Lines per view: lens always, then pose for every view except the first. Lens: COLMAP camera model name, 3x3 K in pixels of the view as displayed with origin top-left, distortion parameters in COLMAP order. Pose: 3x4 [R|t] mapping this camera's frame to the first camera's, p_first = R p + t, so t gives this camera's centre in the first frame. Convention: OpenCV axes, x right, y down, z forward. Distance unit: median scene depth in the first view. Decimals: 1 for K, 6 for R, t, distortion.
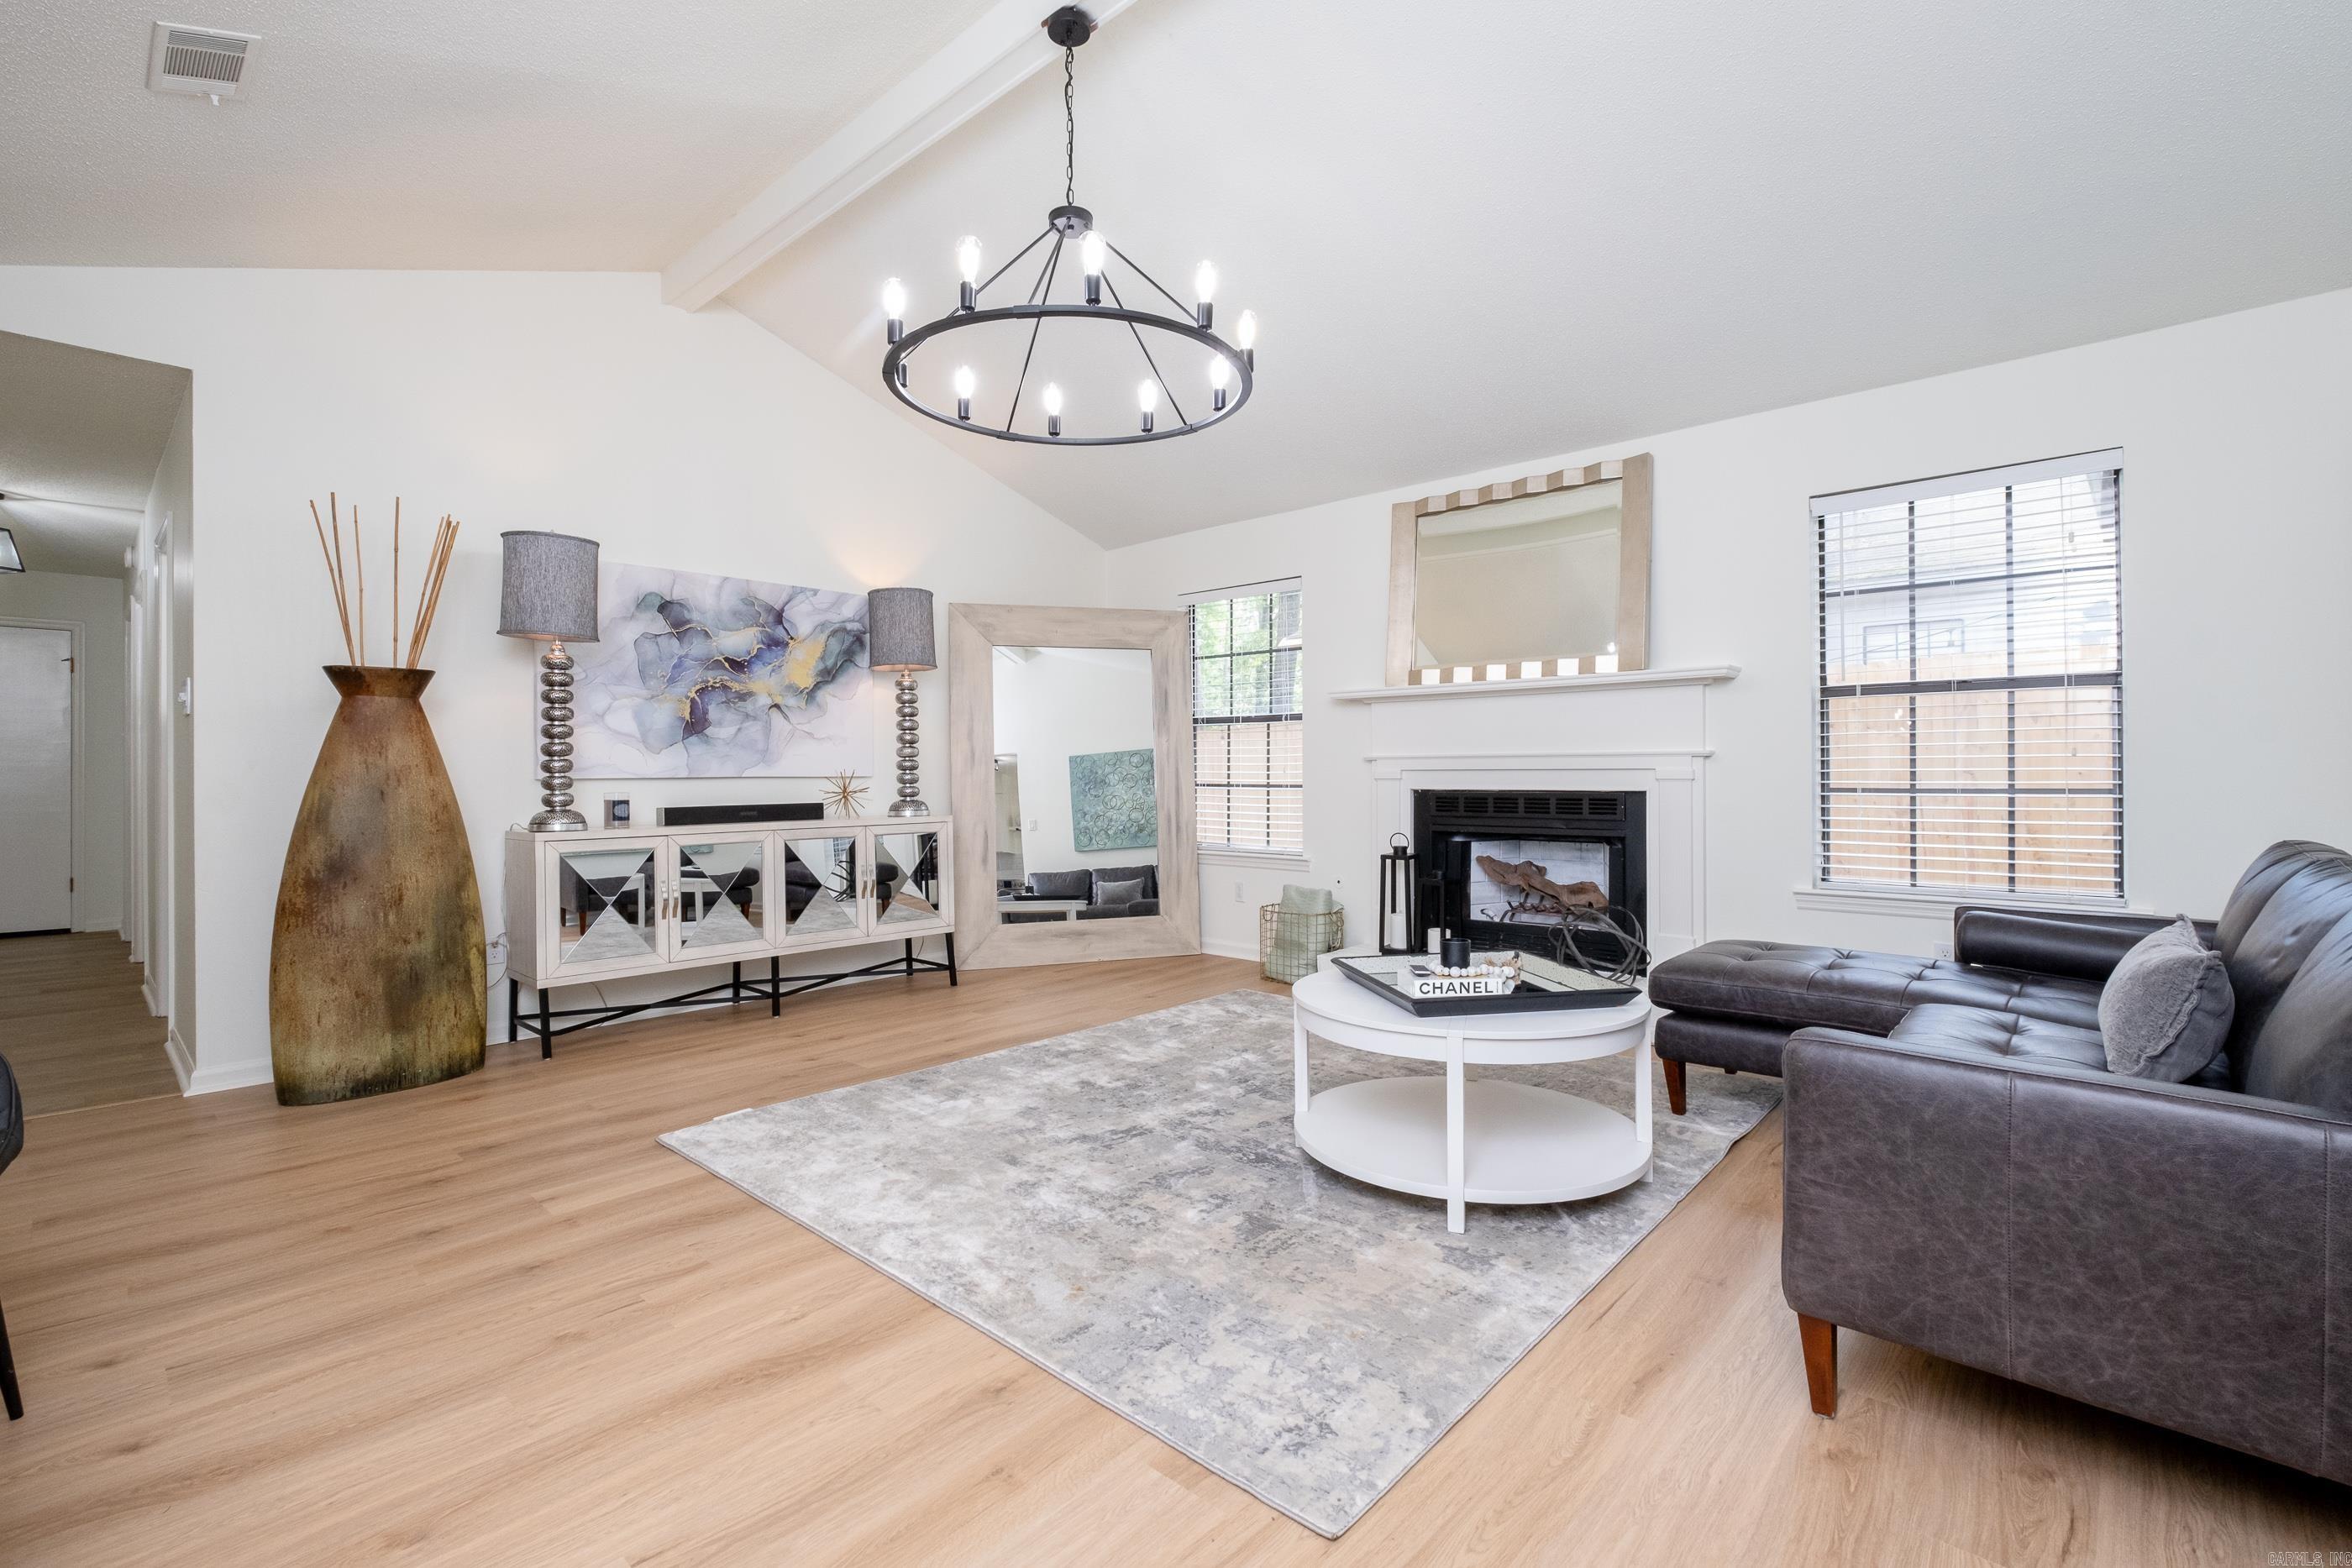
lens RADIAL K [[1084.4, 0, 1177.4], [0, 1084.4, 777.4], [0, 0, 1]] dist [0.000361, 0.000033]
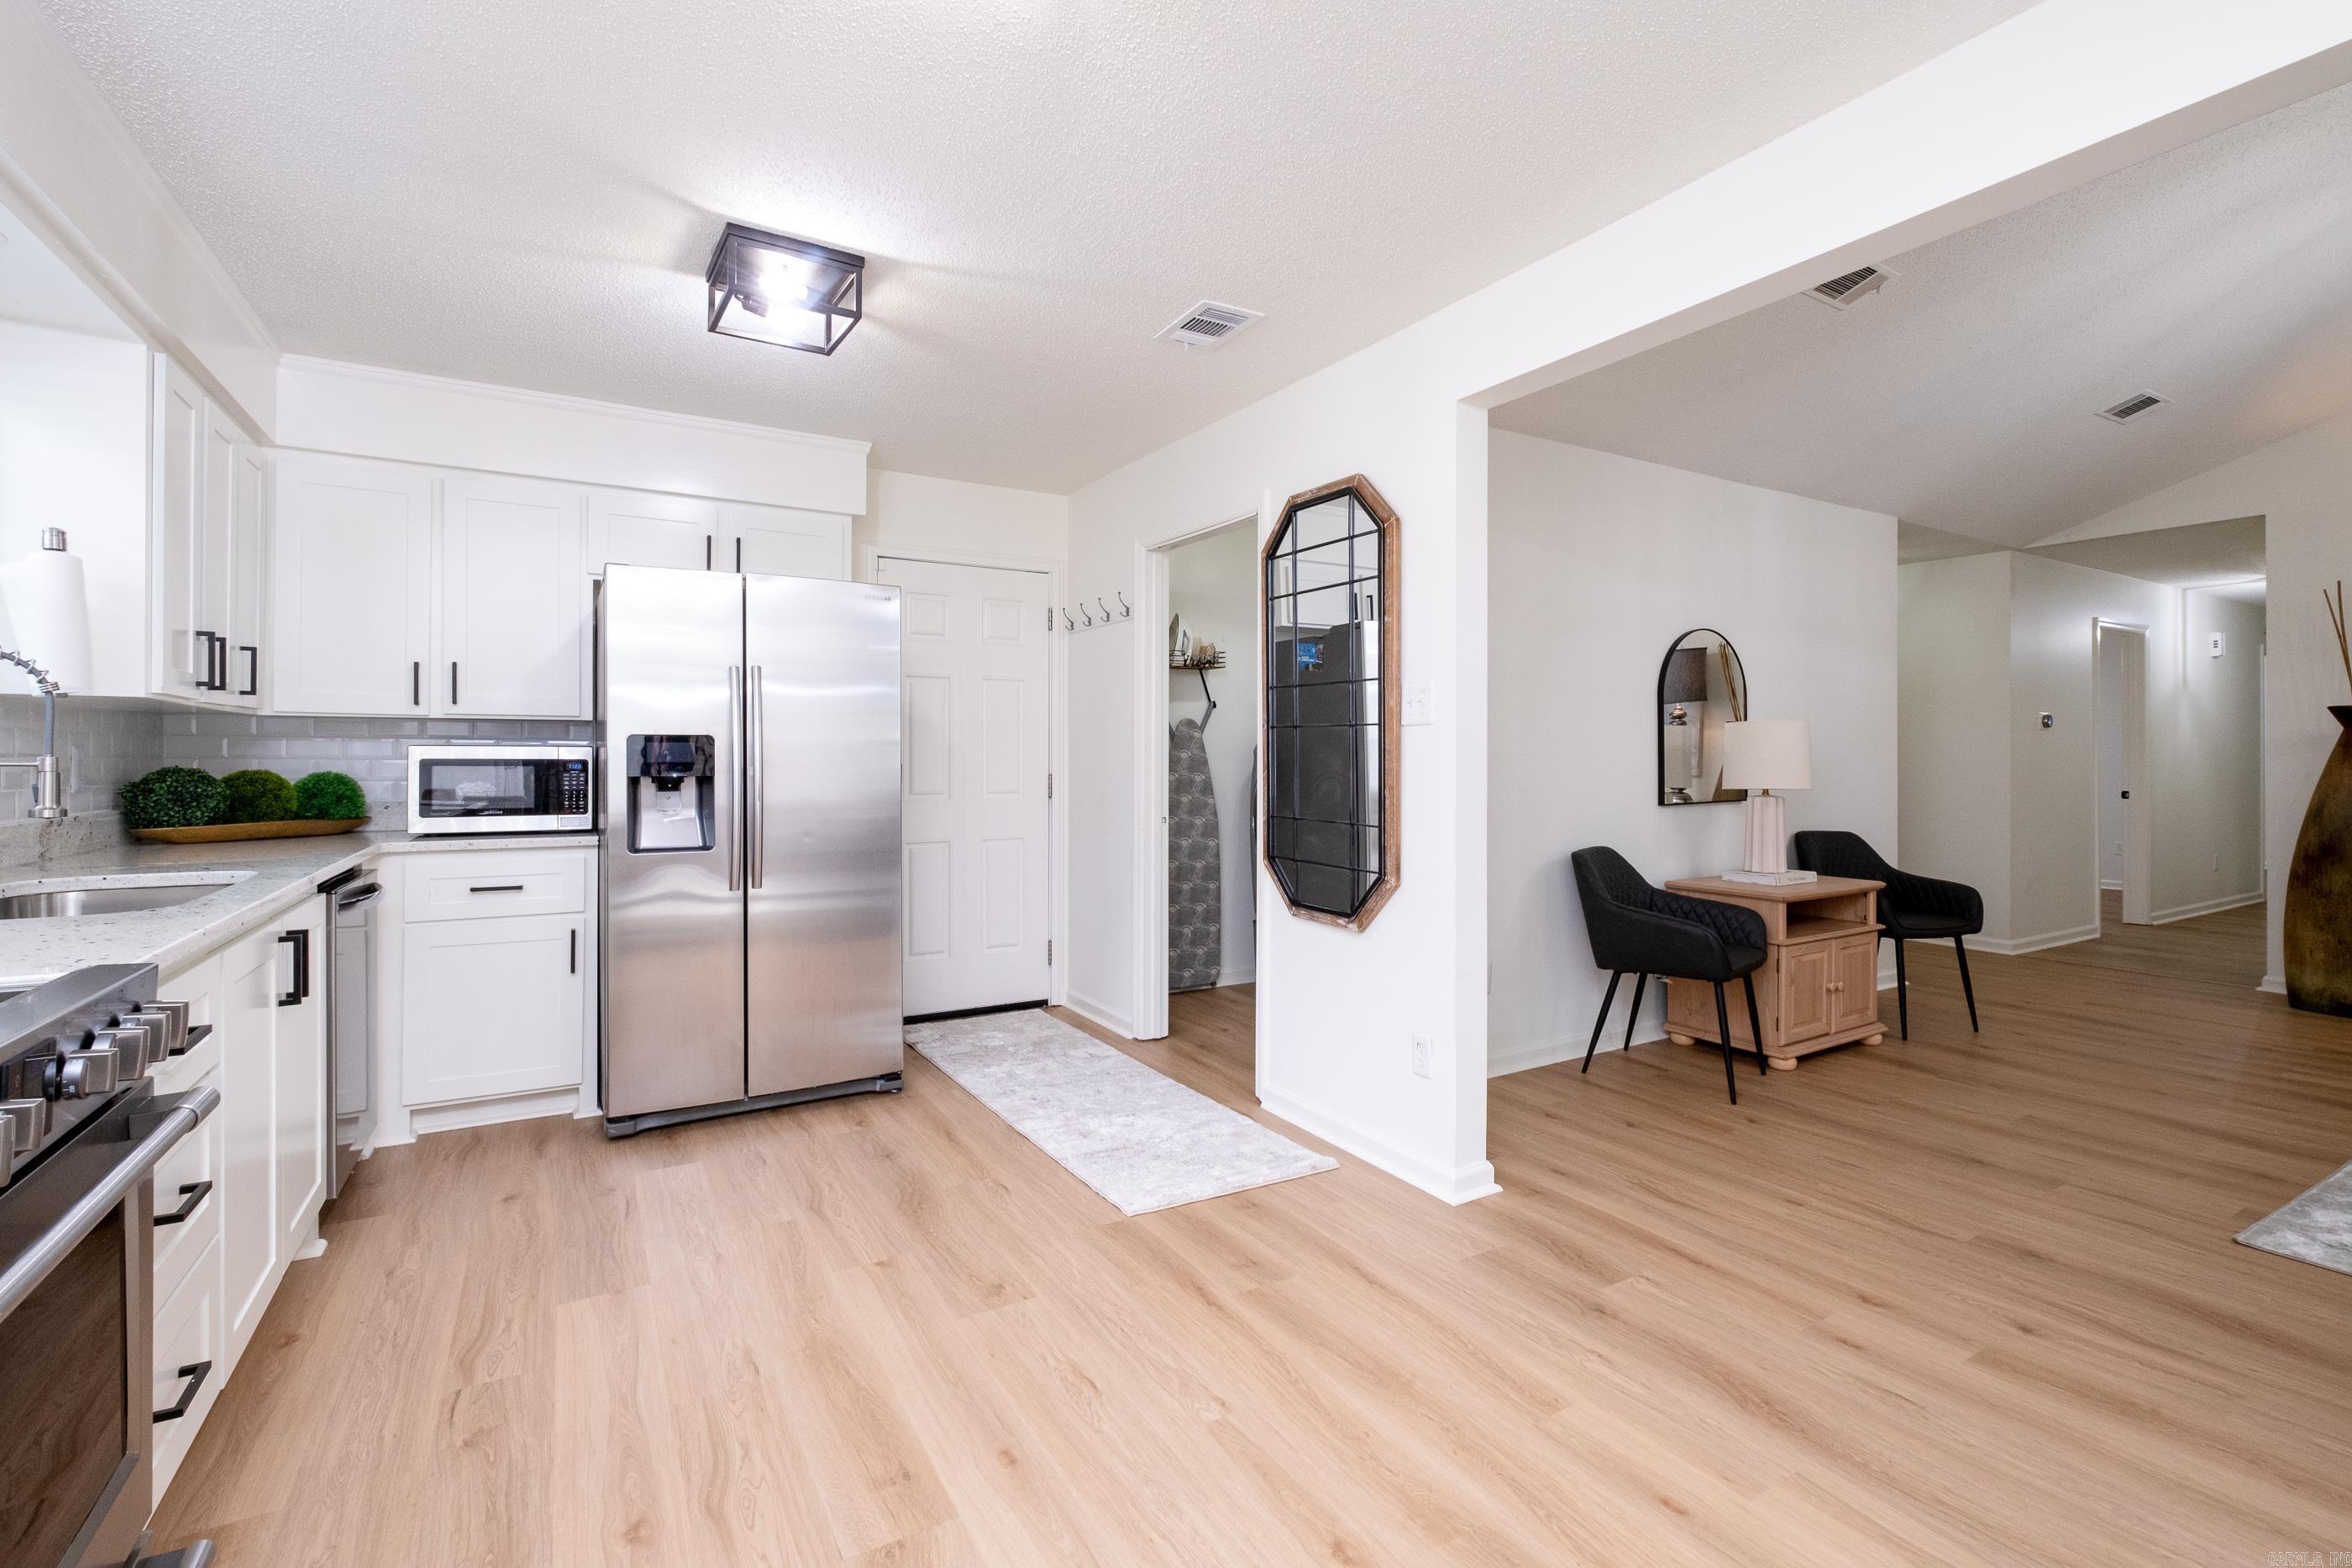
lens RADIAL K [[1052.0, 0, 1177.3], [0, 1052.0, 770.5], [0, 0, 1]] dist [-0.000507, 0.000106]
pose [[-0.275627, 0.007489, -0.961235, 0.964460], [-0.008924, 0.999907, 0.010349, -0.021051], [0.961223, 0.011430, -0.275535, -0.068811]]
